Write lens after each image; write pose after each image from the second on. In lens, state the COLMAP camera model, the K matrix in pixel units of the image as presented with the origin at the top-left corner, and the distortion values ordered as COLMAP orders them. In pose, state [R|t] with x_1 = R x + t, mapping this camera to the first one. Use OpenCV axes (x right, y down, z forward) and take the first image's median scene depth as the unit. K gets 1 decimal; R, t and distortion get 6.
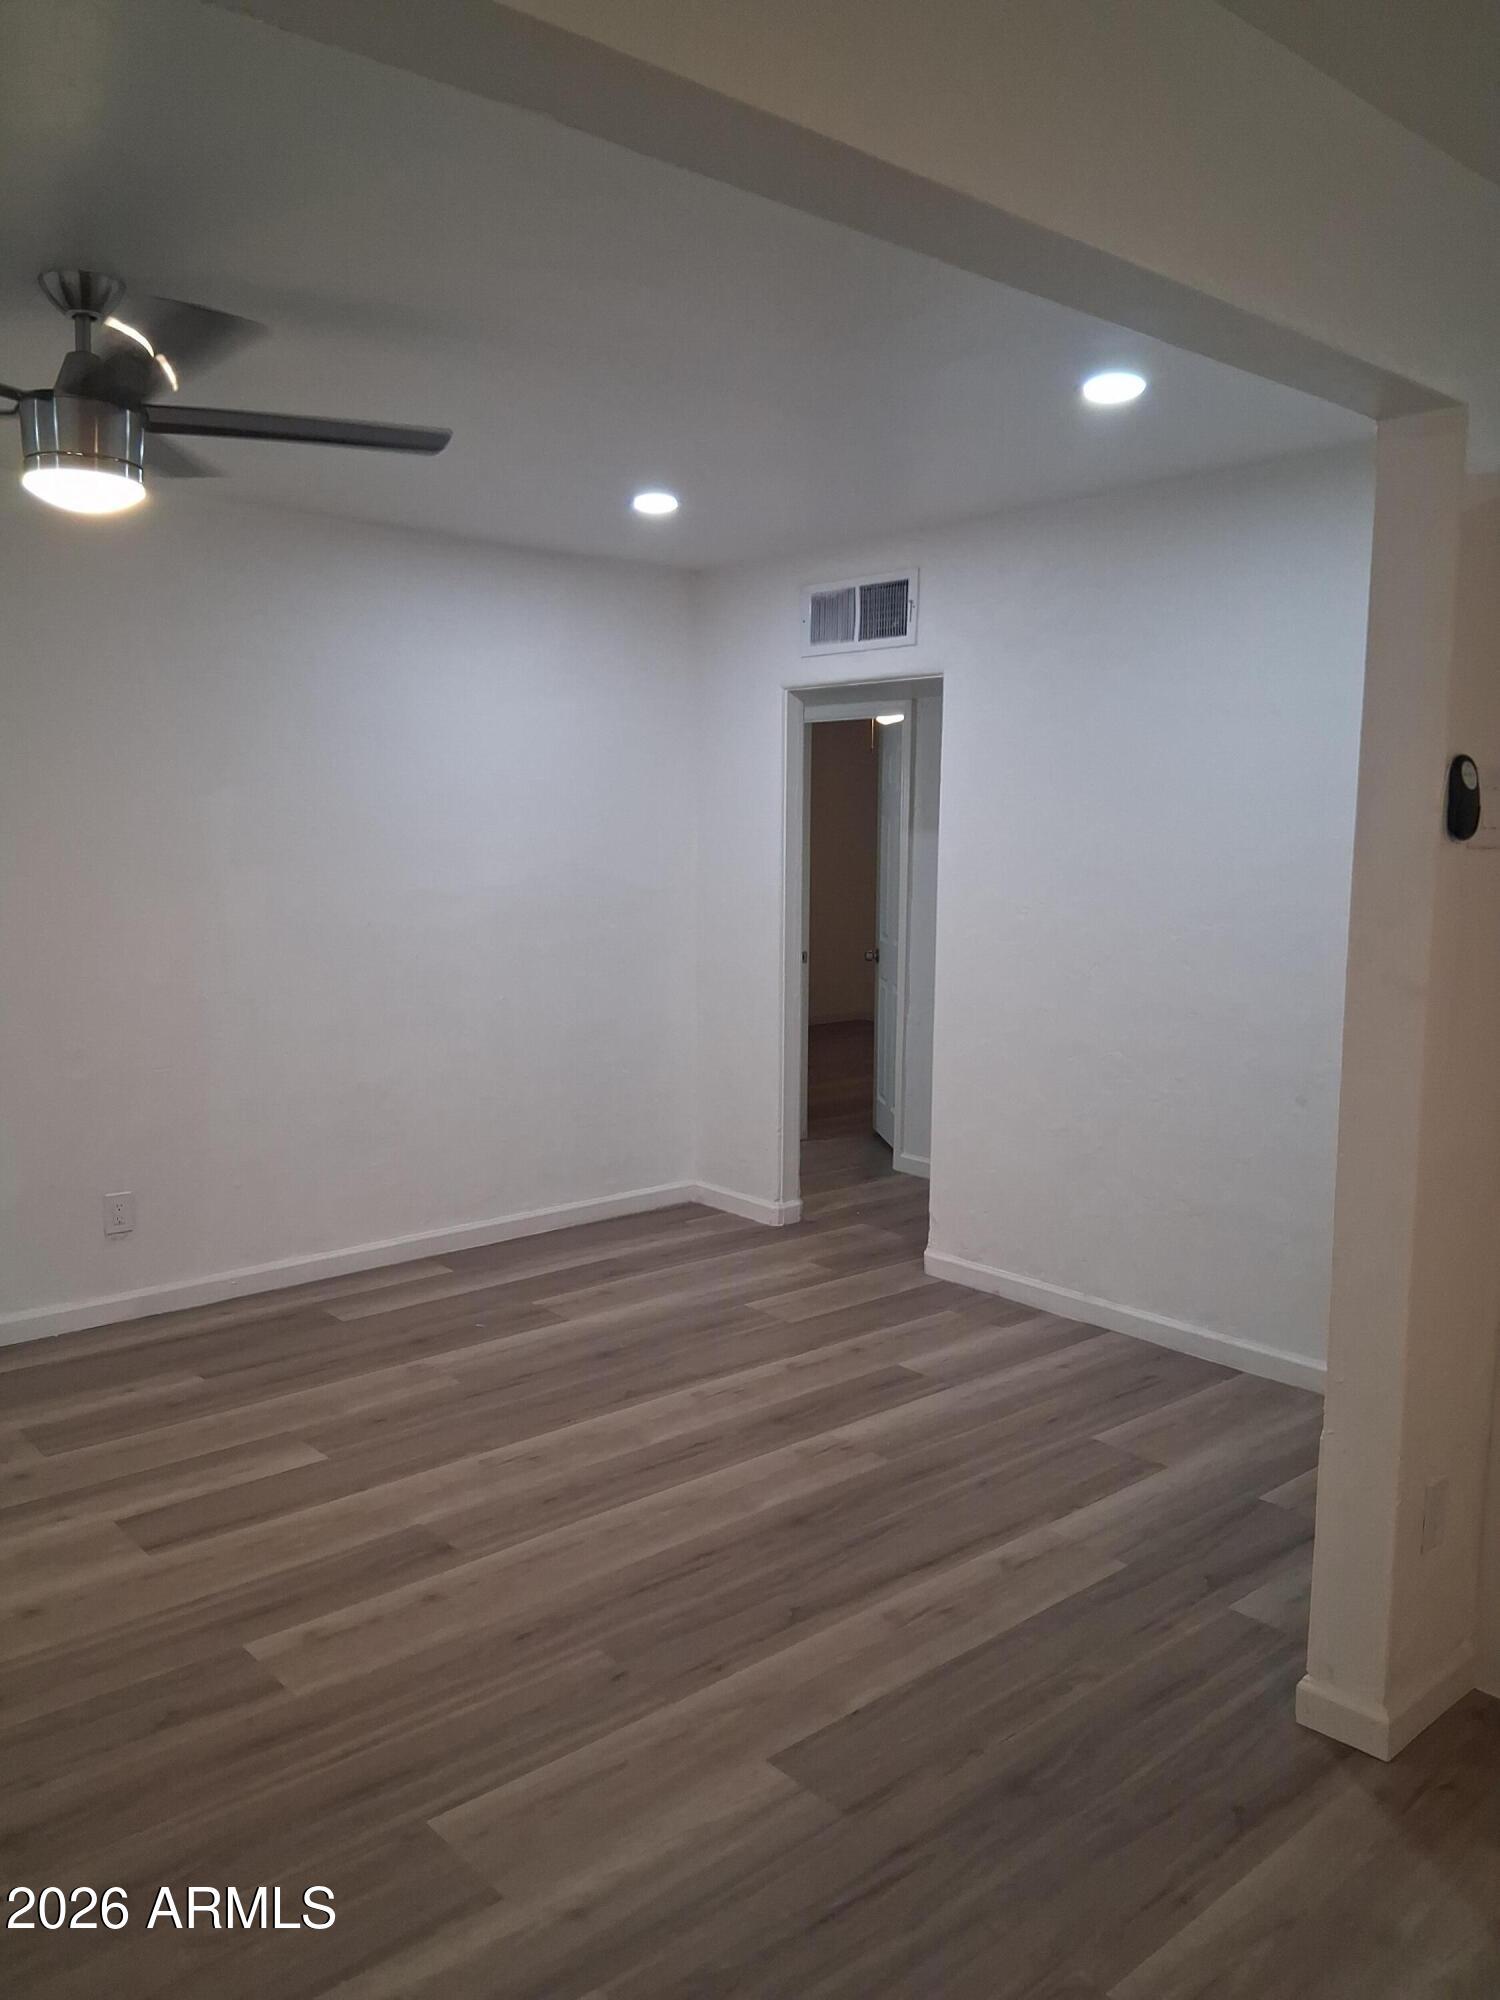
lens RADIAL K [[1520.6, 0, 739.7], [0, 1520.6, 1006.8], [0, 0, 1]] dist [0.104734, -0.178918]
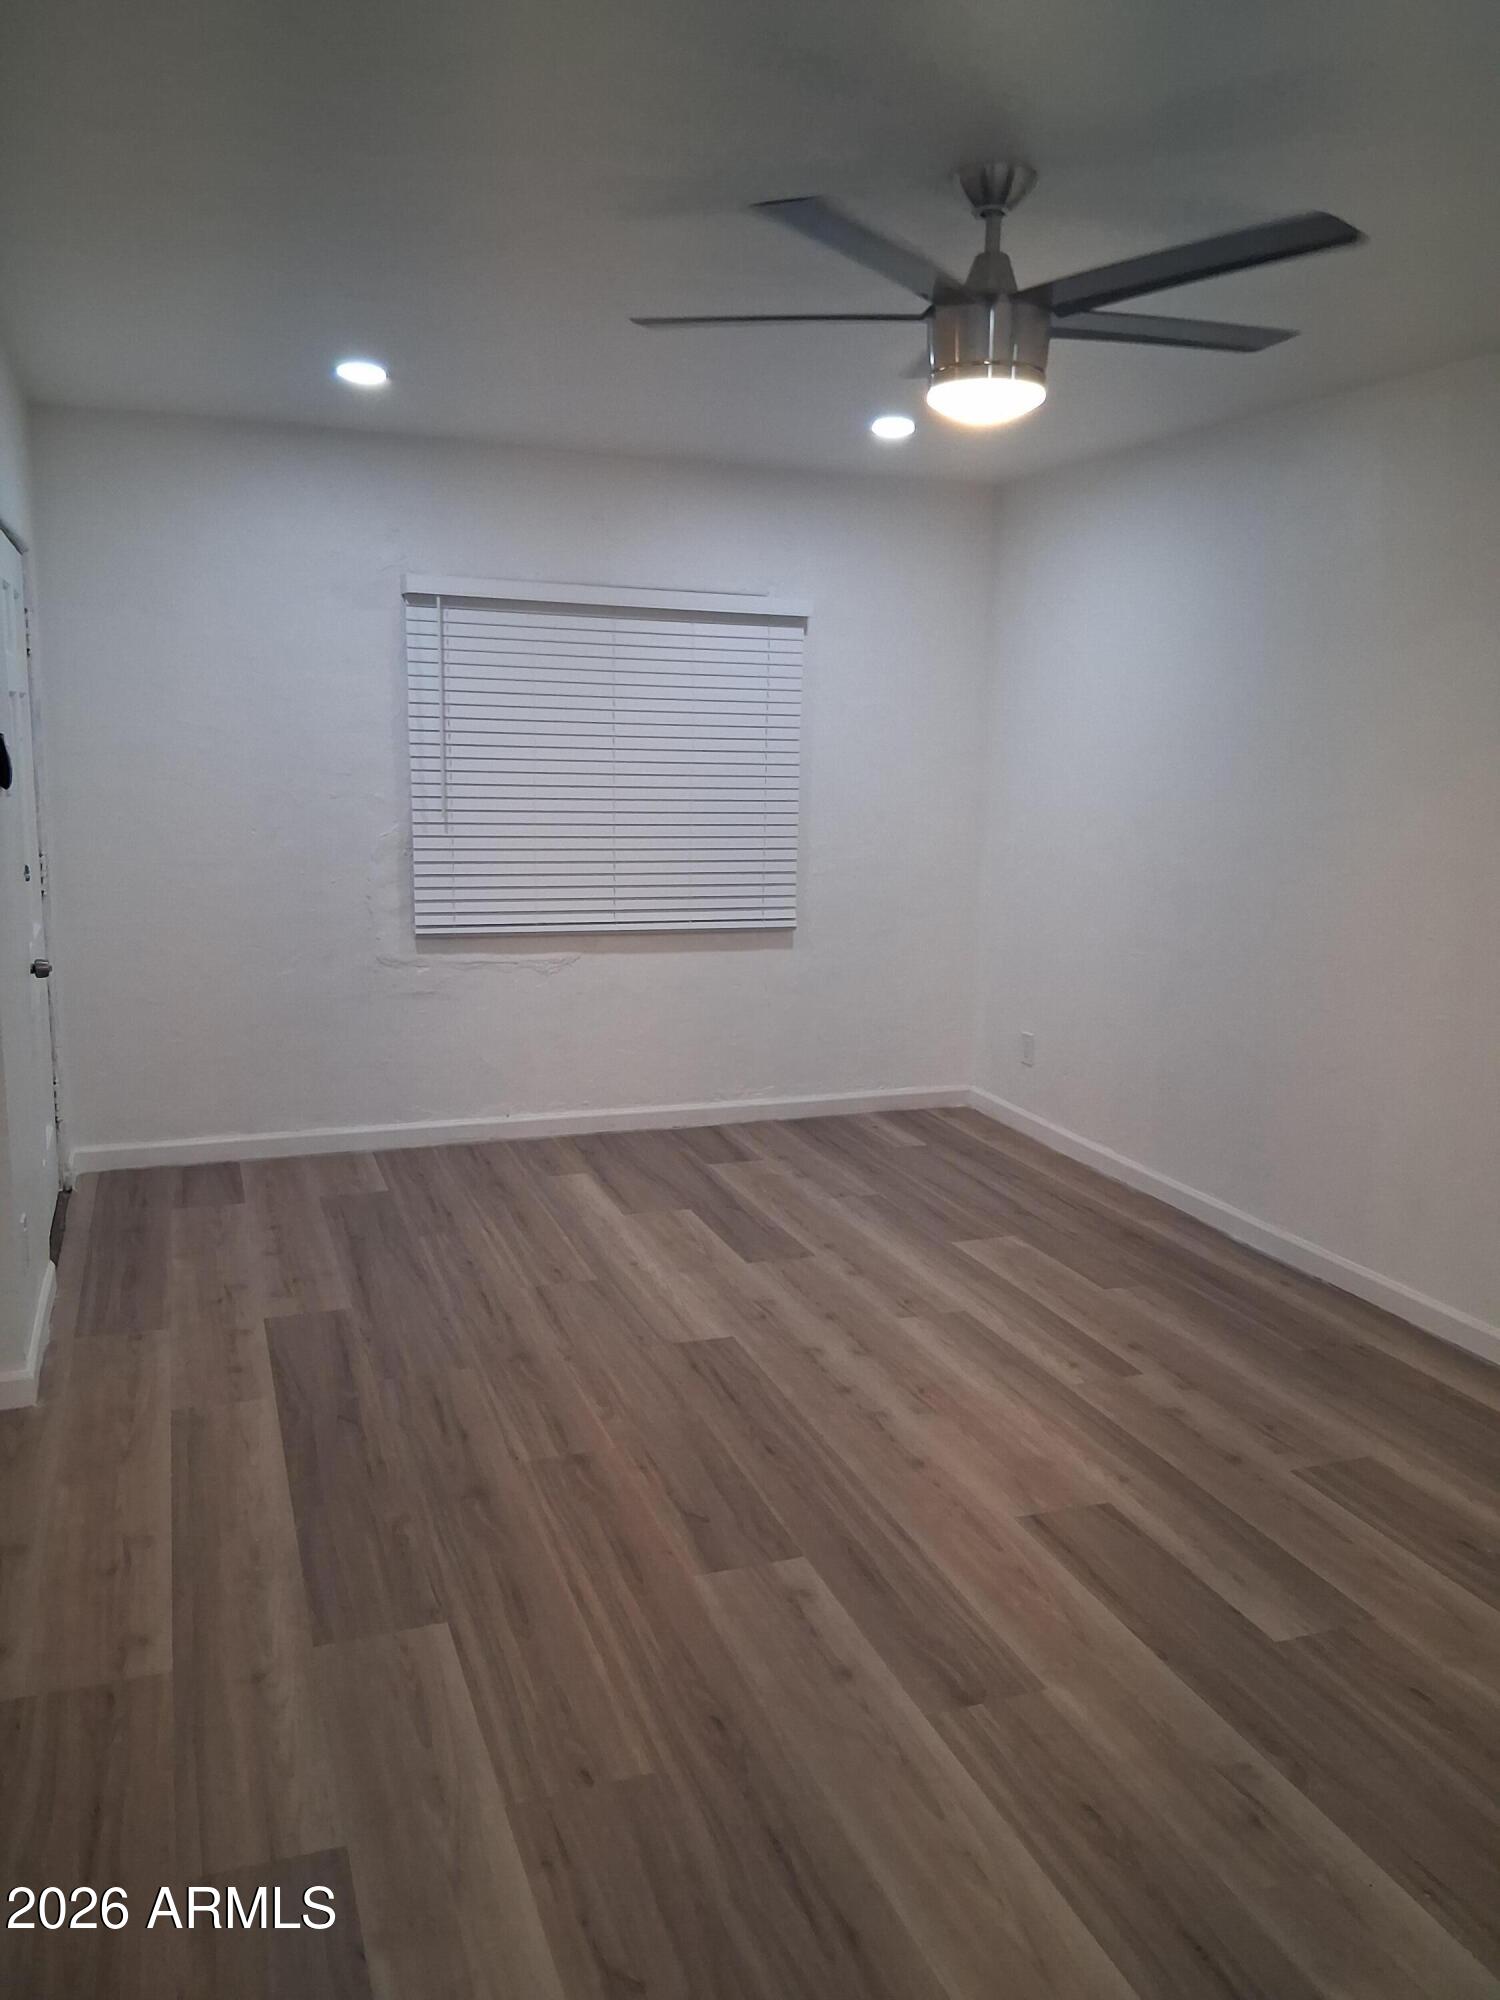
lens RADIAL K [[1520.6, 0, 739.7], [0, 1520.6, 1006.8], [0, 0, 1]] dist [0.104734, -0.178918]
pose [[-0.358020, 0.152879, -0.921114, 0.405071], [-0.134691, 0.967731, 0.212967, -0.104722], [0.923948, 0.200312, -0.325875, 0.865305]]
